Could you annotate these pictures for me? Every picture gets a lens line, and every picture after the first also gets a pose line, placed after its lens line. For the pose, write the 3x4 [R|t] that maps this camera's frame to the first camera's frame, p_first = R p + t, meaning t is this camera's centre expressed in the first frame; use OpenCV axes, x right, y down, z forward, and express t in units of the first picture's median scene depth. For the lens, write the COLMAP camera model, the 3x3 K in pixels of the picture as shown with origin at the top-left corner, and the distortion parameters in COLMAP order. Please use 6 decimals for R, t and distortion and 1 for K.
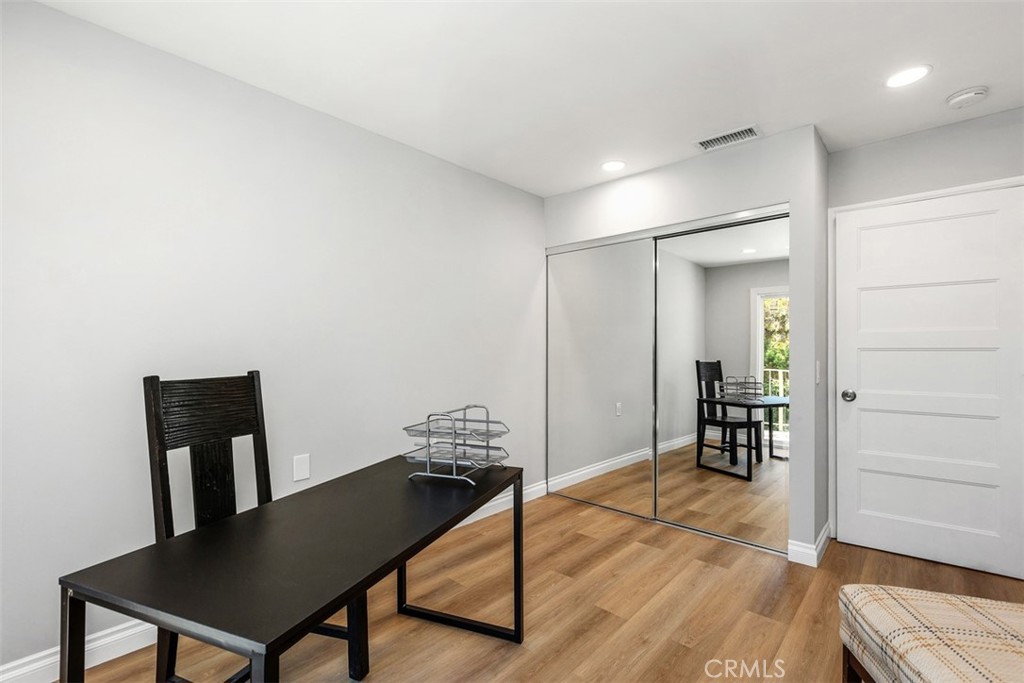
lens RADIAL K [[480.6, 0, 513.3], [0, 480.6, 349.6], [0, 0, 1]] dist [0.001027, 0.000137]
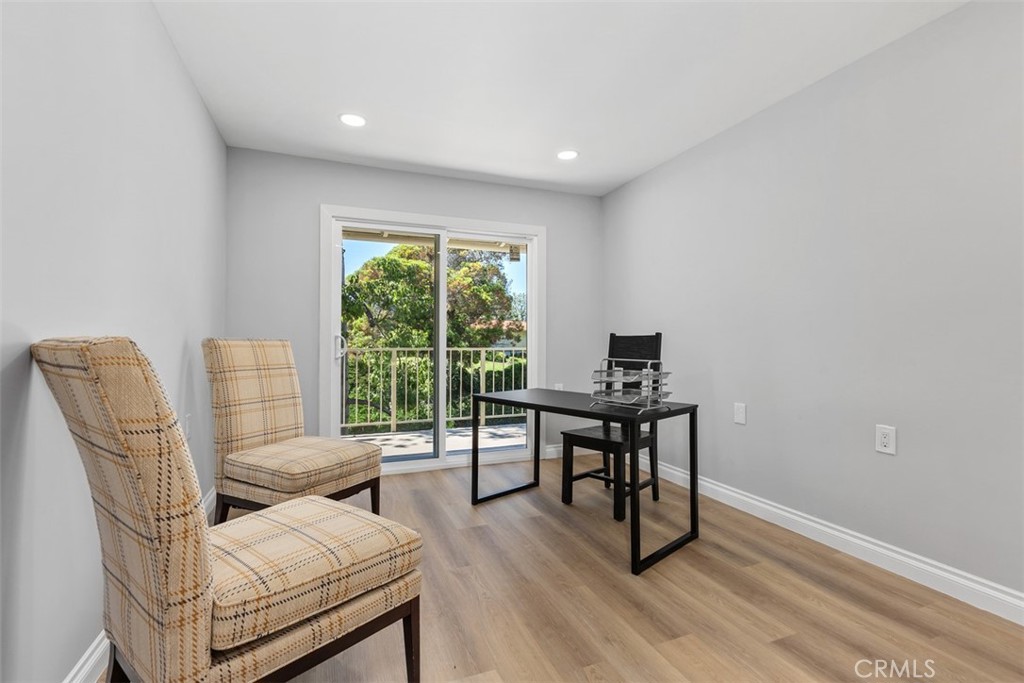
lens RADIAL K [[464.5, 0, 518.1], [0, 464.5, 341.1], [0, 0, 1]] dist [-0.001375, -0.000376]
pose [[-0.400208, 0.034622, -0.915770, 1.014017], [-0.004621, 0.999197, 0.039795, 0.010100], [0.916413, 0.020158, -0.399727, 1.069437]]
